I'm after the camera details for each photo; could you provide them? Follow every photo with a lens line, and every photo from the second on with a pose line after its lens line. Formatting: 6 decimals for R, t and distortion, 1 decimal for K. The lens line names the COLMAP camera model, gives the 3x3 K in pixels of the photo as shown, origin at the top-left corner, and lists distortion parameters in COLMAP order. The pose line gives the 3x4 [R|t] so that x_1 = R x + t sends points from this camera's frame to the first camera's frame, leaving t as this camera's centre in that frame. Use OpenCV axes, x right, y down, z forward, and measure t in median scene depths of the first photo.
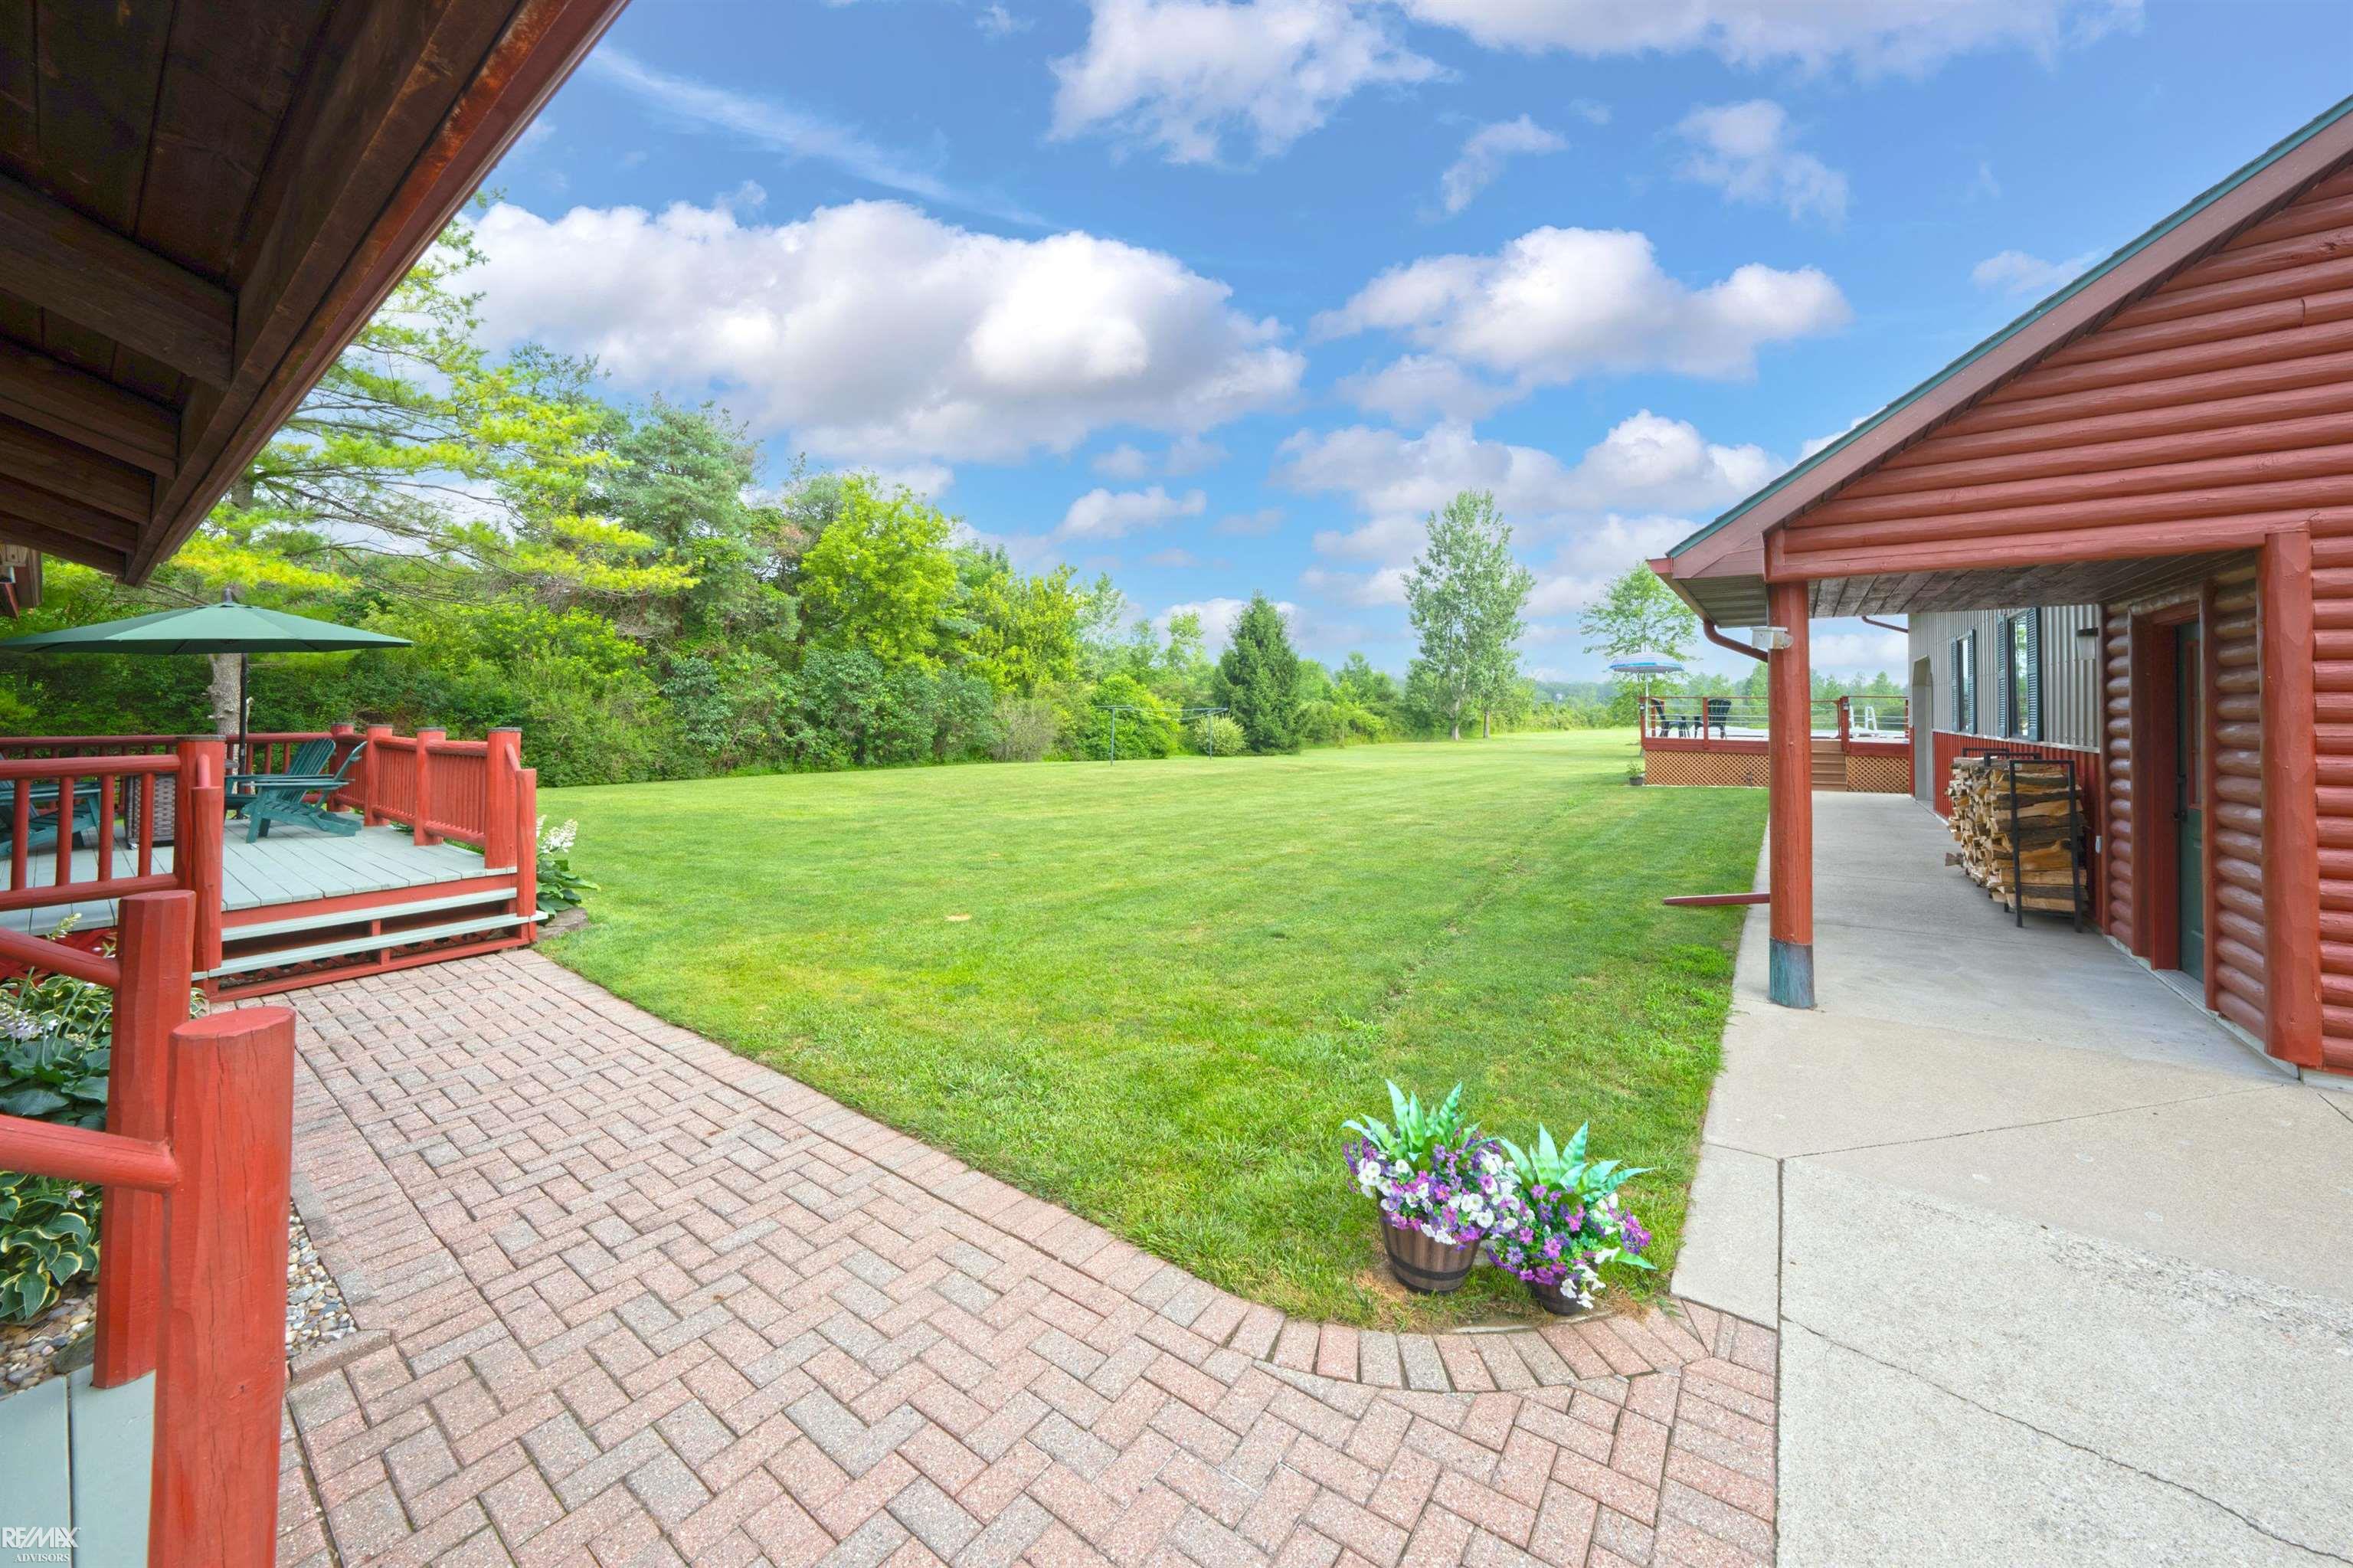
lens RADIAL K [[837.1, 0, 1141.7], [0, 837.1, 705.4], [0, 0, 1]] dist [-0.012997, 0.001607]
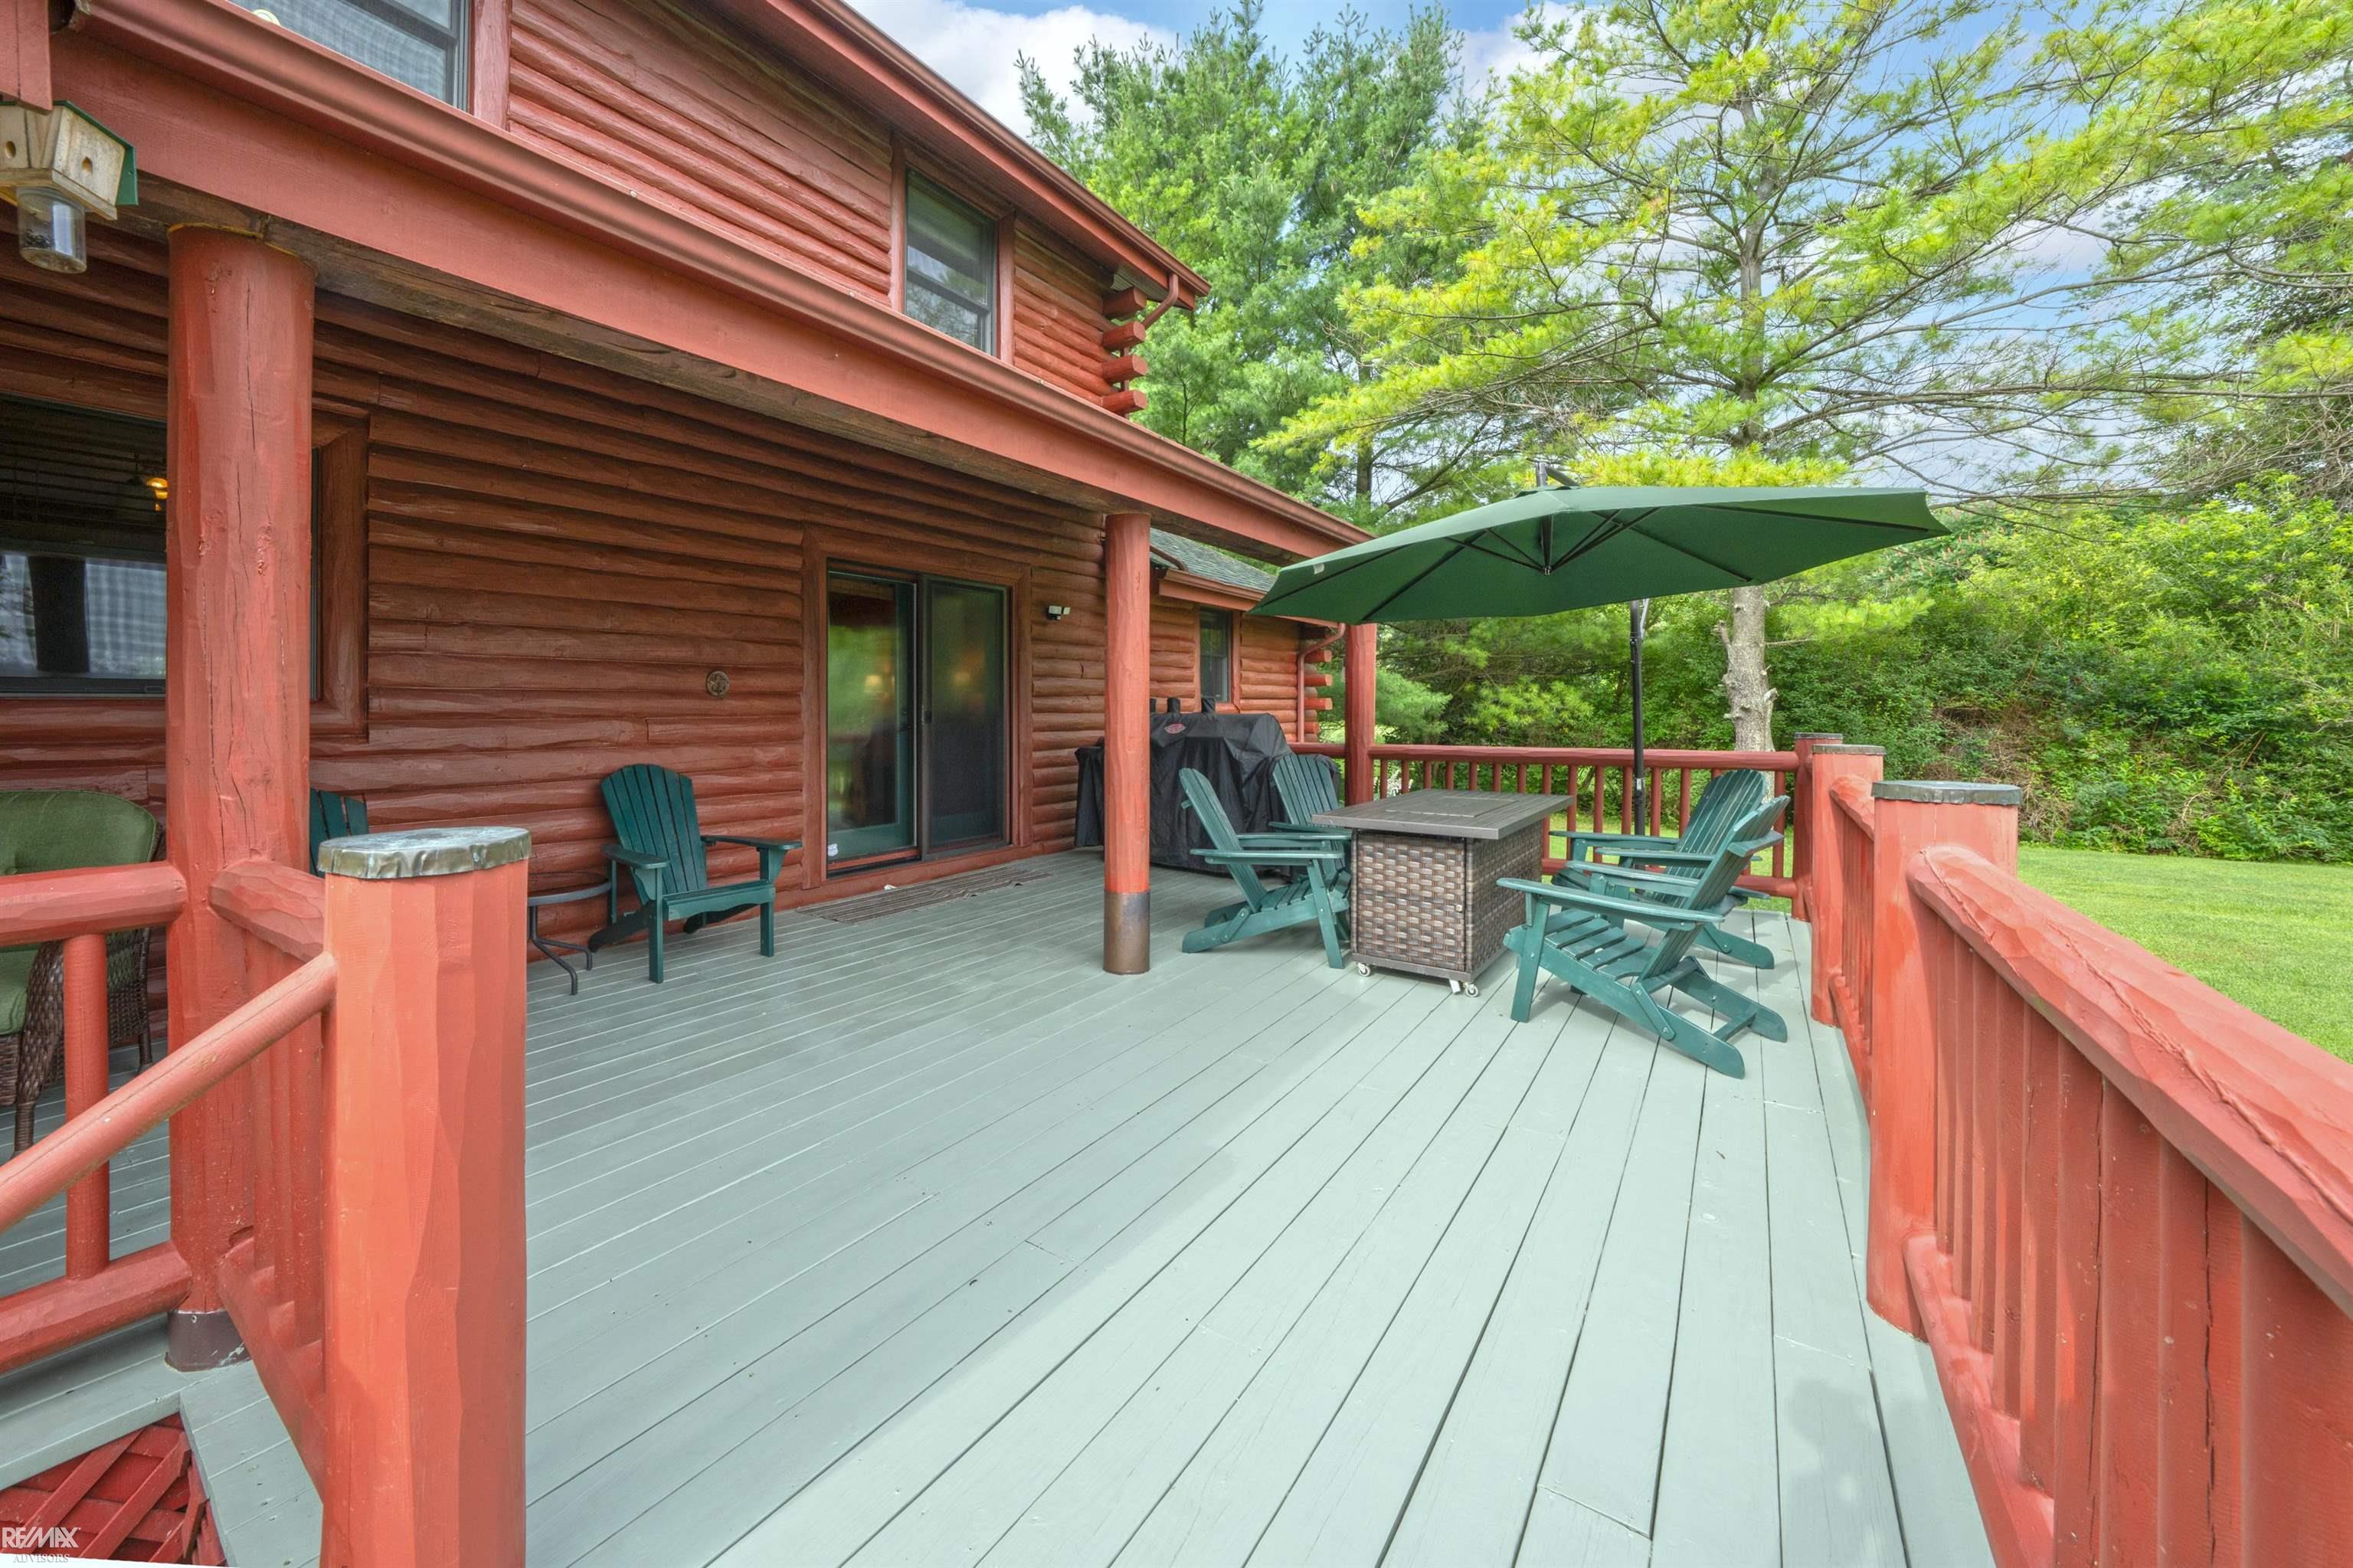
lens RADIAL K [[837.1, 0, 1110.1], [0, 837.1, 694.5], [0, 0, 1]] dist [-0.012997, 0.001607]
pose [[-0.012216, -0.020649, -0.999712, -0.138722], [0.008132, 0.999752, -0.020749, 0.002272], [0.999892, -0.008383, -0.012045, 0.172406]]
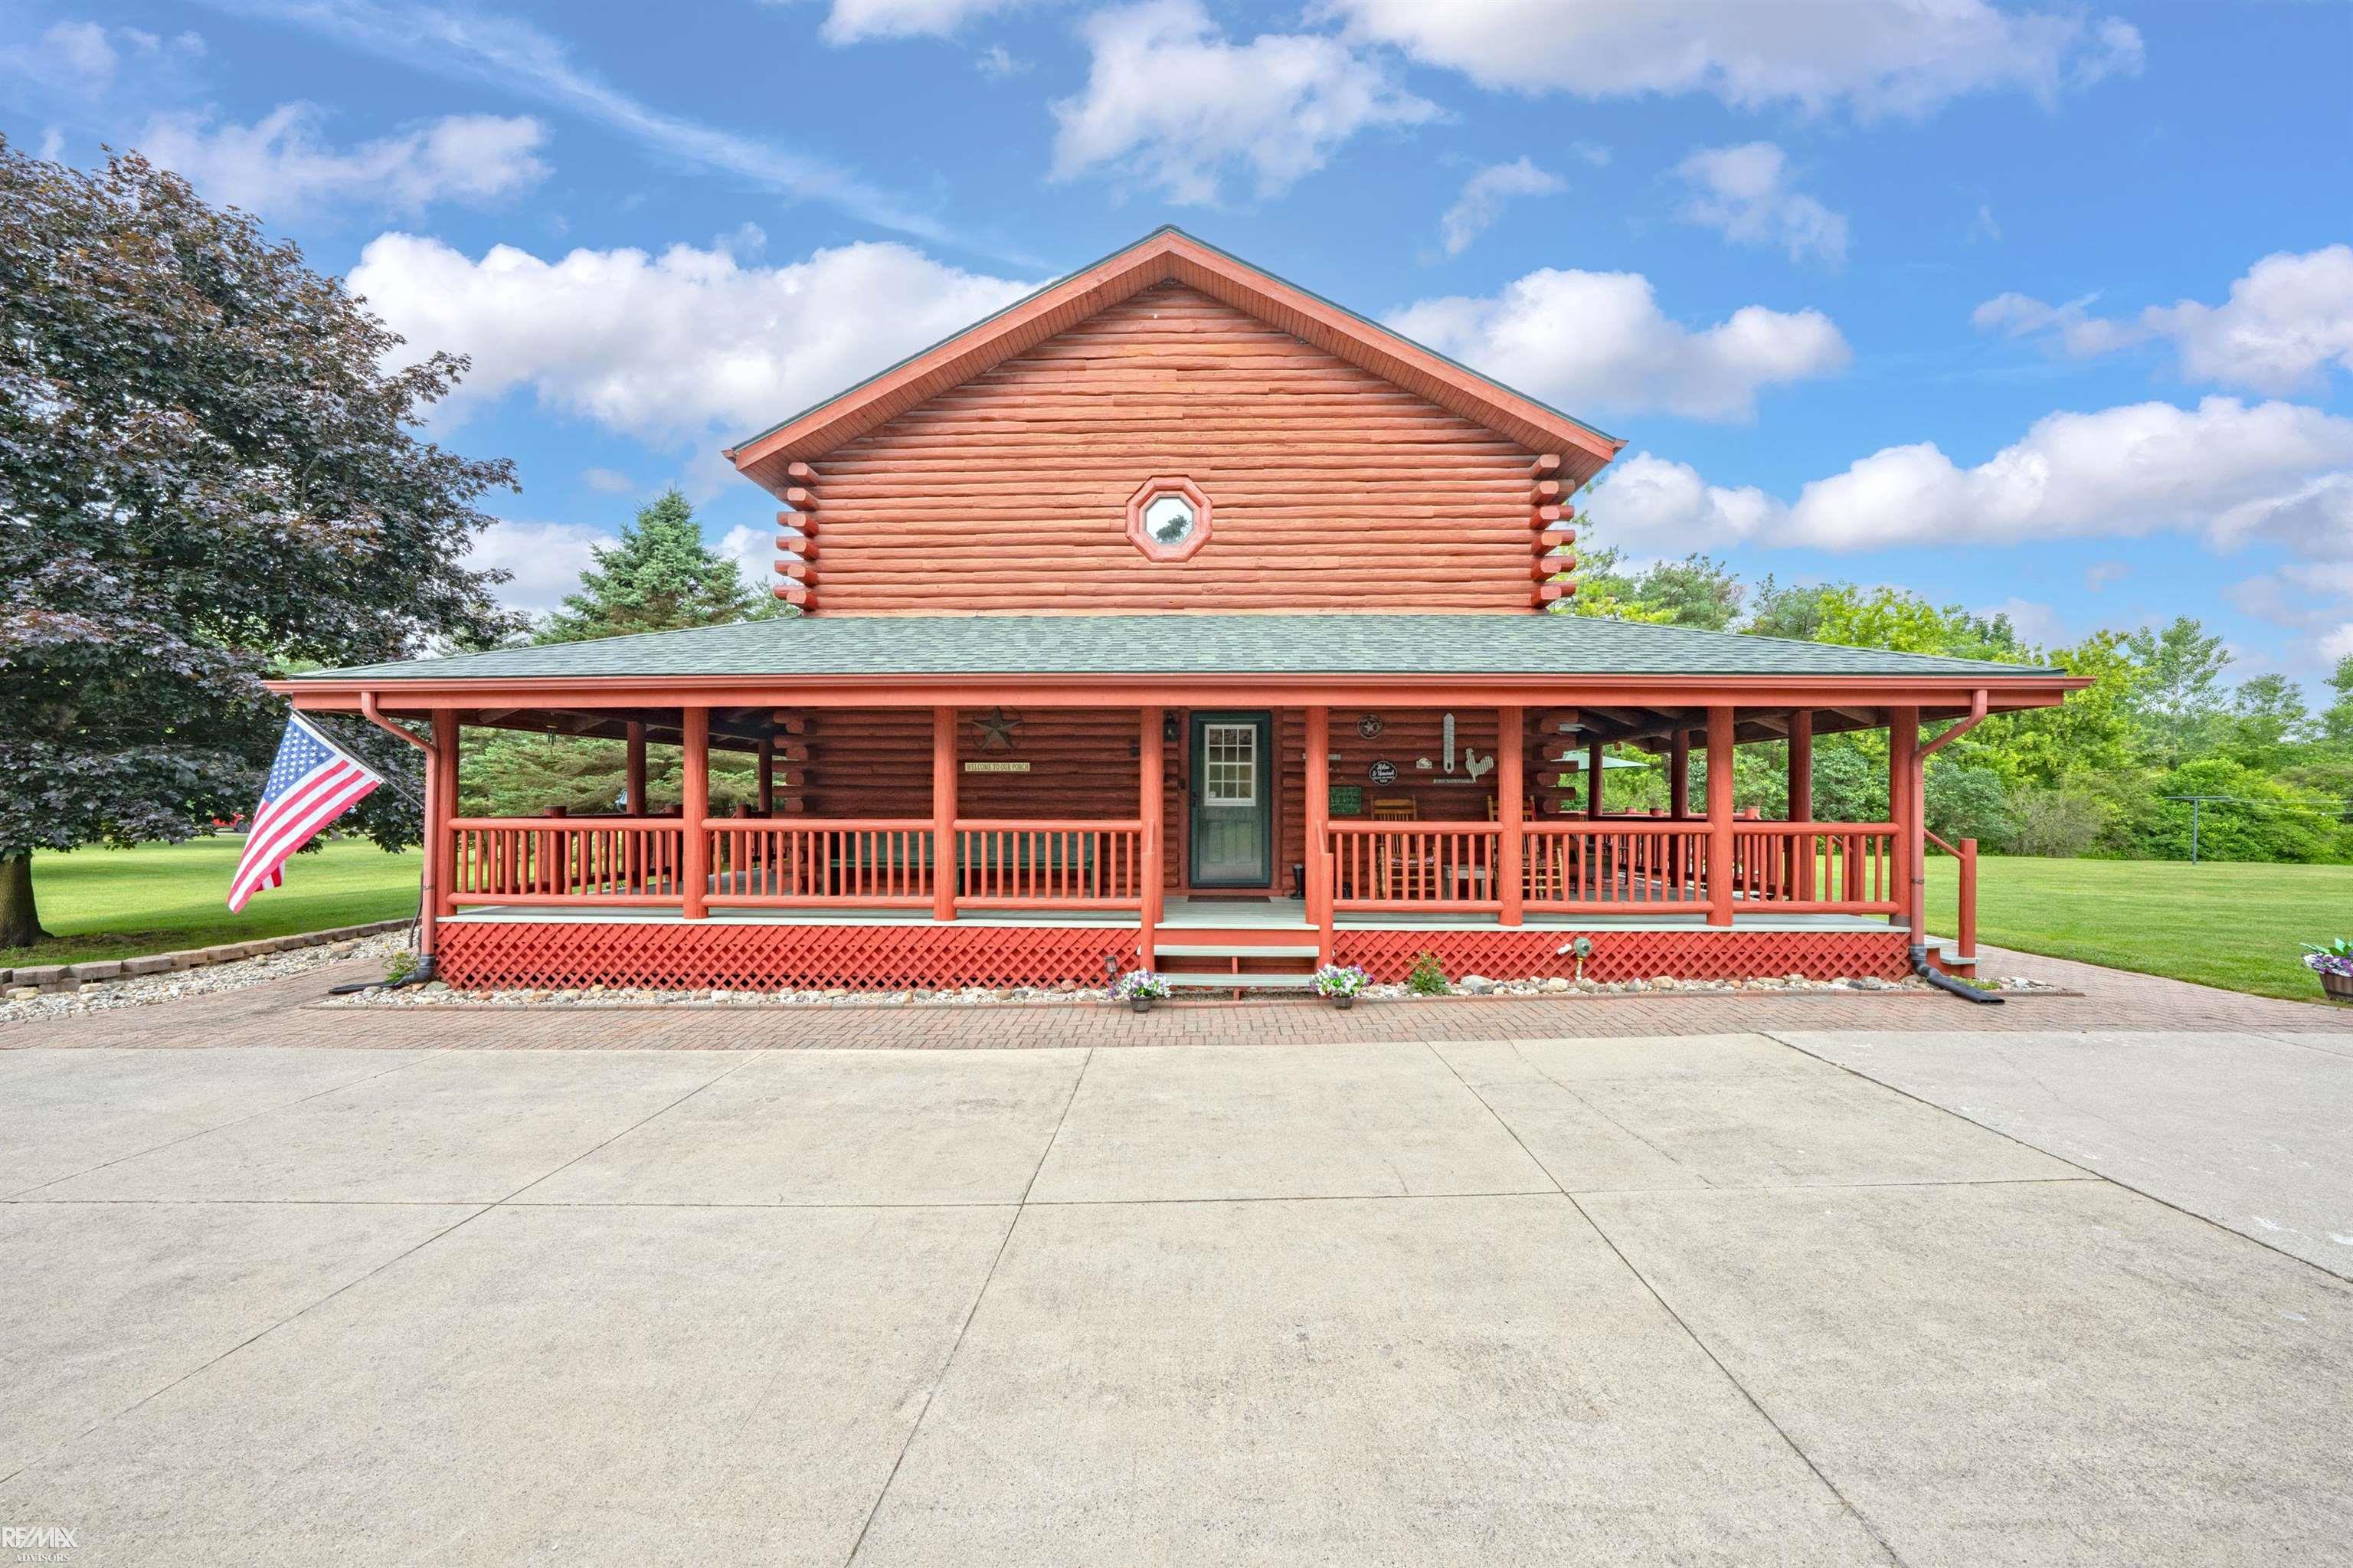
lens RADIAL K [[837.1, 0, 1187.1], [0, 837.1, 788.9], [0, 0, 1]] dist [-0.012997, 0.001607]
pose [[0.599935, -0.014123, -0.799924, 0.017155], [0.002907, 0.999876, -0.015473, 0.002214], [0.800044, 0.006958, 0.599901, -0.274551]]
